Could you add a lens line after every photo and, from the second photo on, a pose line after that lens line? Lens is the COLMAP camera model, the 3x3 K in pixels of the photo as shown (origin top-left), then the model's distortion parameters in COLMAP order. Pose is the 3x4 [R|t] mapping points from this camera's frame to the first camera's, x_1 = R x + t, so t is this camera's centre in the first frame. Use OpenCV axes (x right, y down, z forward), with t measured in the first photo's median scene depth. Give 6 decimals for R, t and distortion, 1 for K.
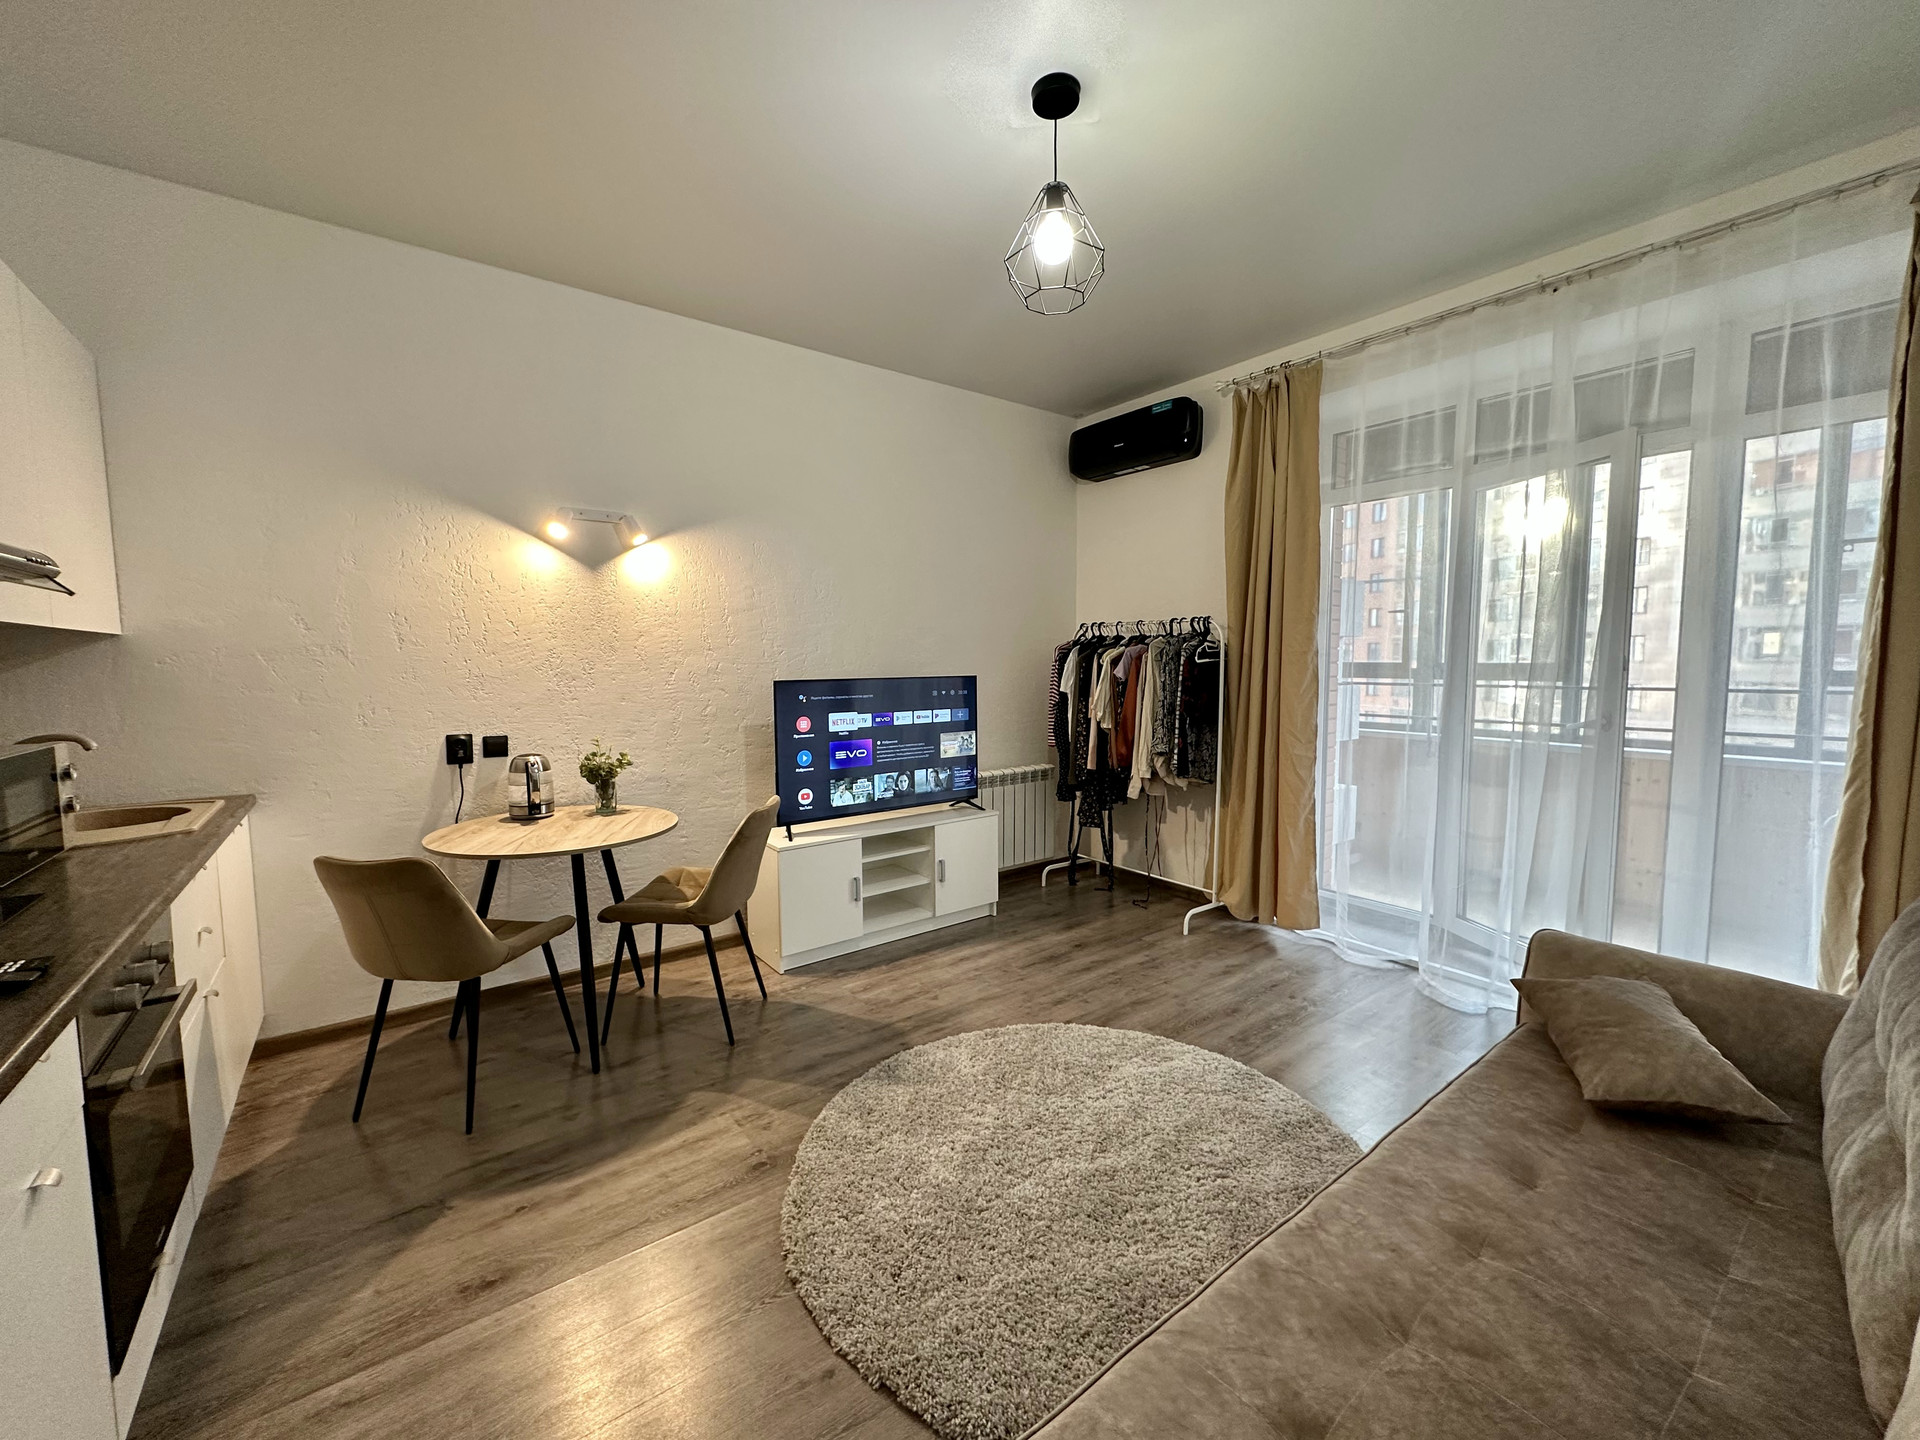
lens RADIAL K [[762.9, 0, 960.0], [0, 762.9, 720.0], [0, 0, 1]] dist [0.000660, 0.000051]
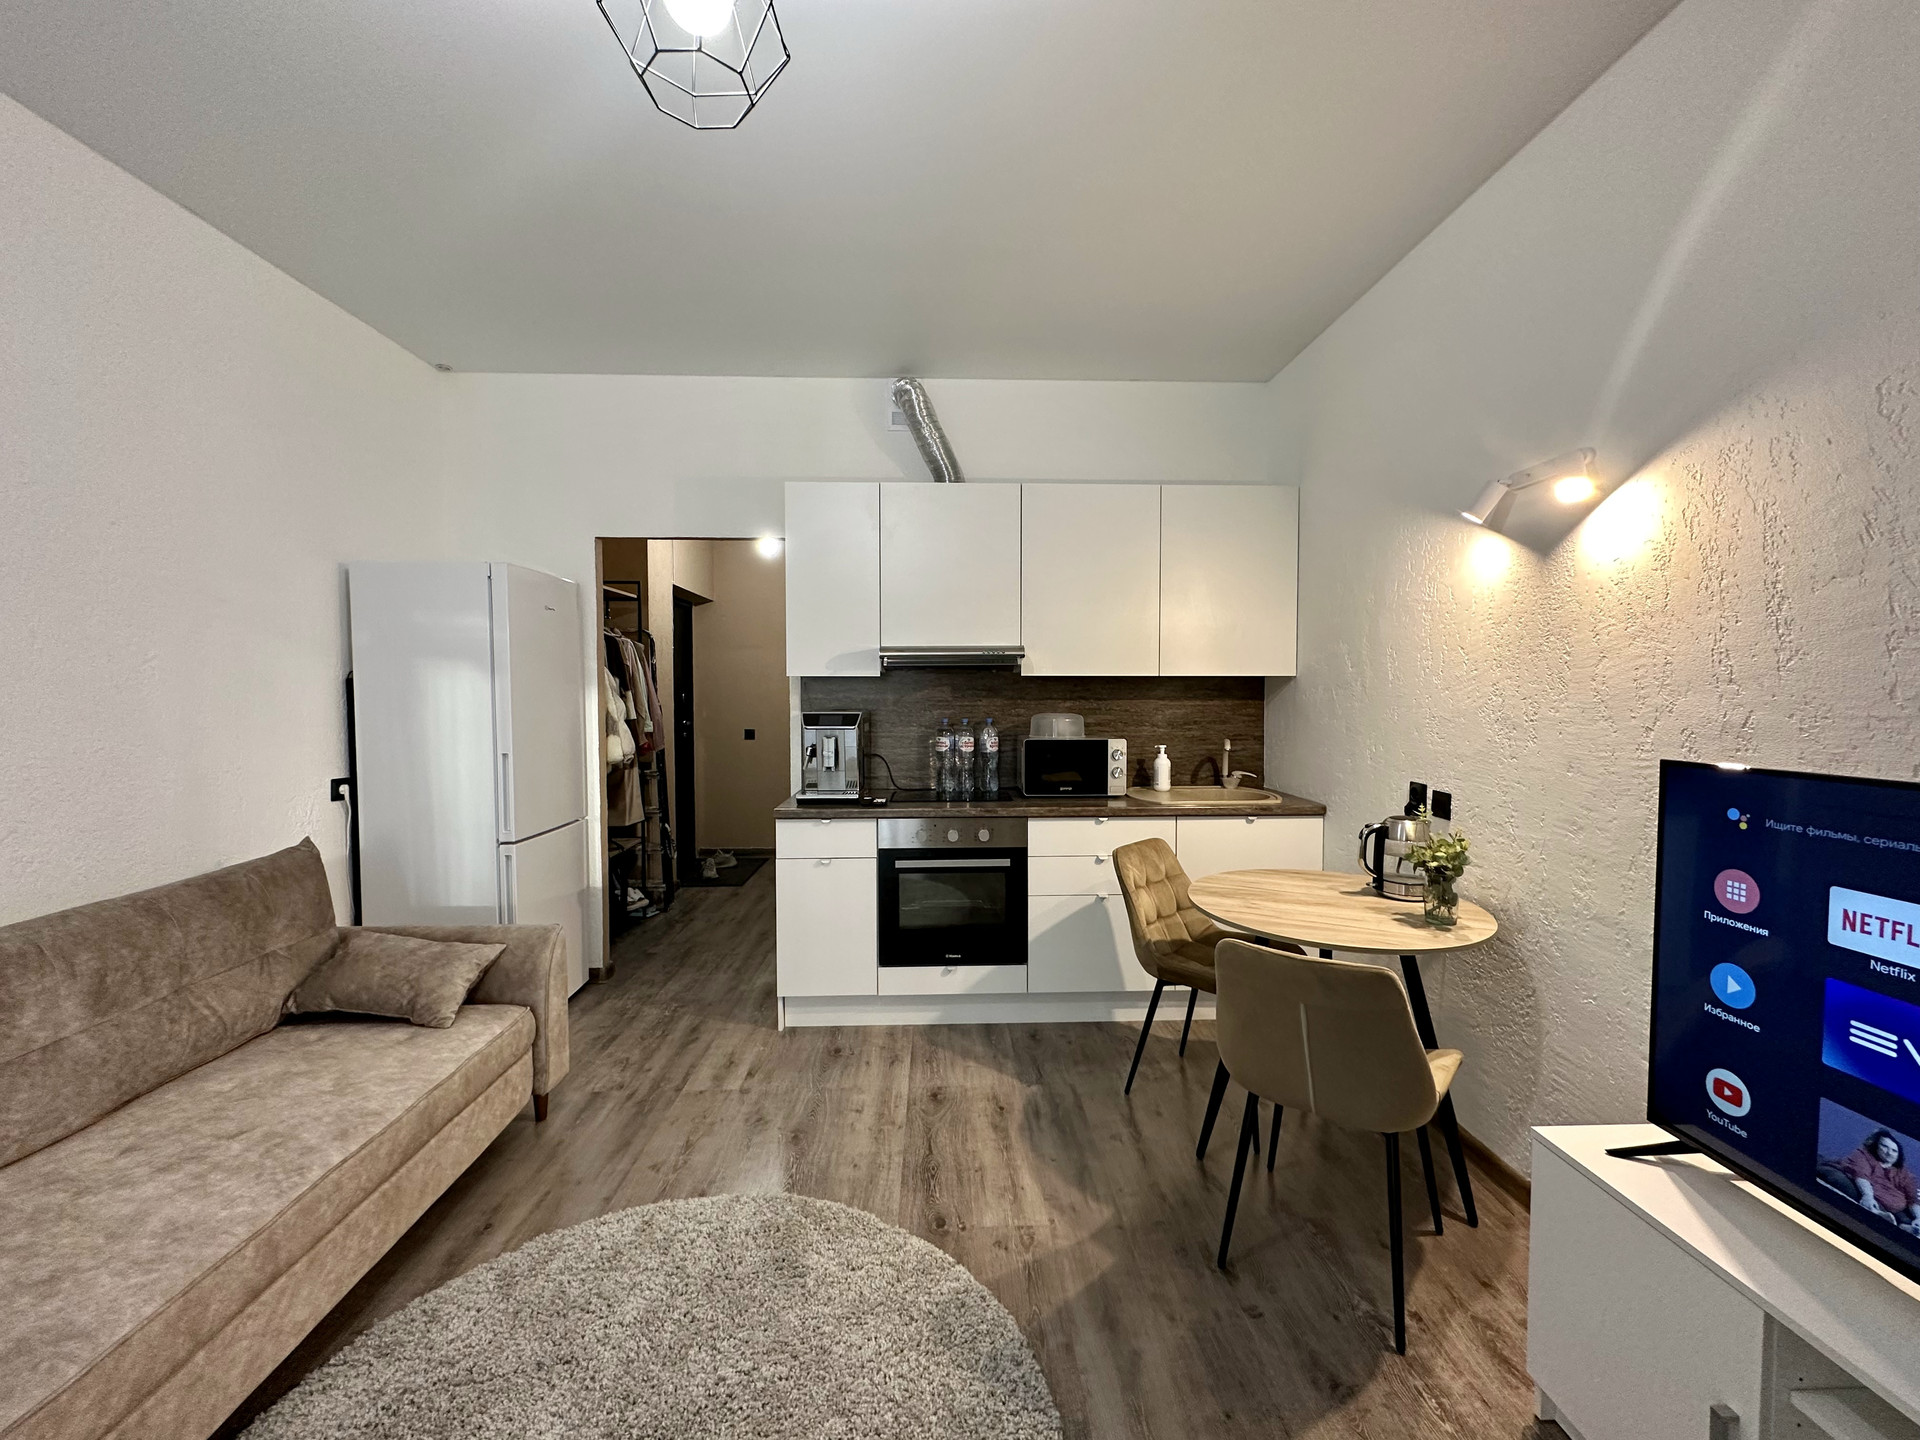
lens RADIAL K [[762.9, 0, 960.0], [0, 762.9, 720.0], [0, 0, 1]] dist [0.000660, 0.000051]
pose [[-0.577700, 0.039538, -0.815291, 0.280622], [-0.061642, 0.993861, 0.091876, -0.080903], [0.813918, 0.103333, -0.571716, 0.867789]]
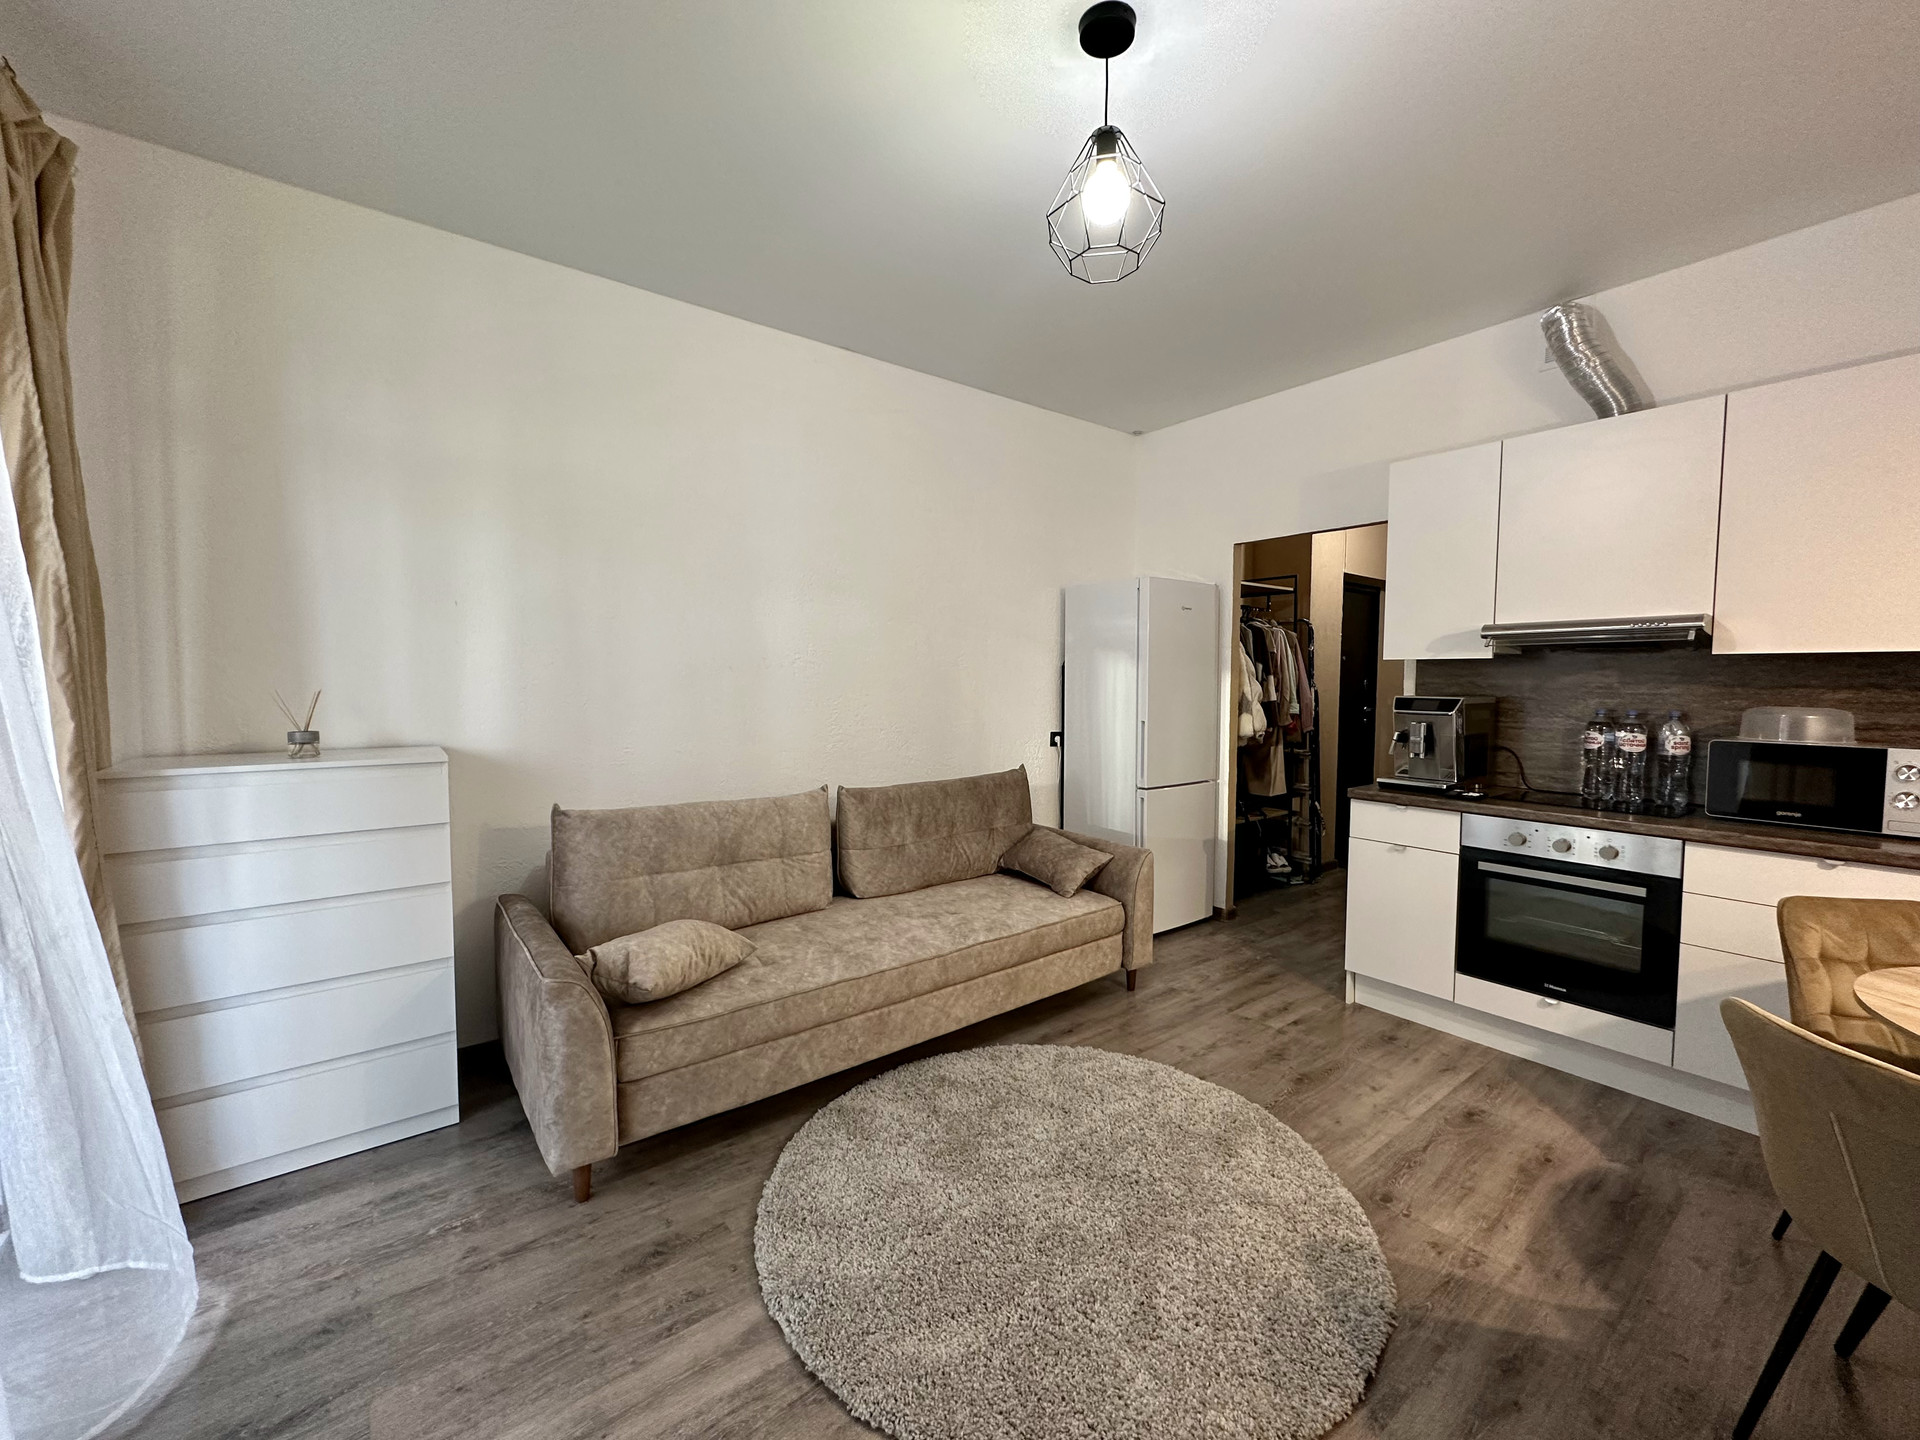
lens RADIAL K [[762.9, 0, 960.0], [0, 762.9, 720.0], [0, 0, 1]] dist [0.000660, 0.000051]
pose [[-0.999967, 0.002331, -0.007719, 0.166110], [0.001255, 0.990638, 0.136508, -0.090104], [0.007965, 0.136494, -0.990609, 1.081131]]
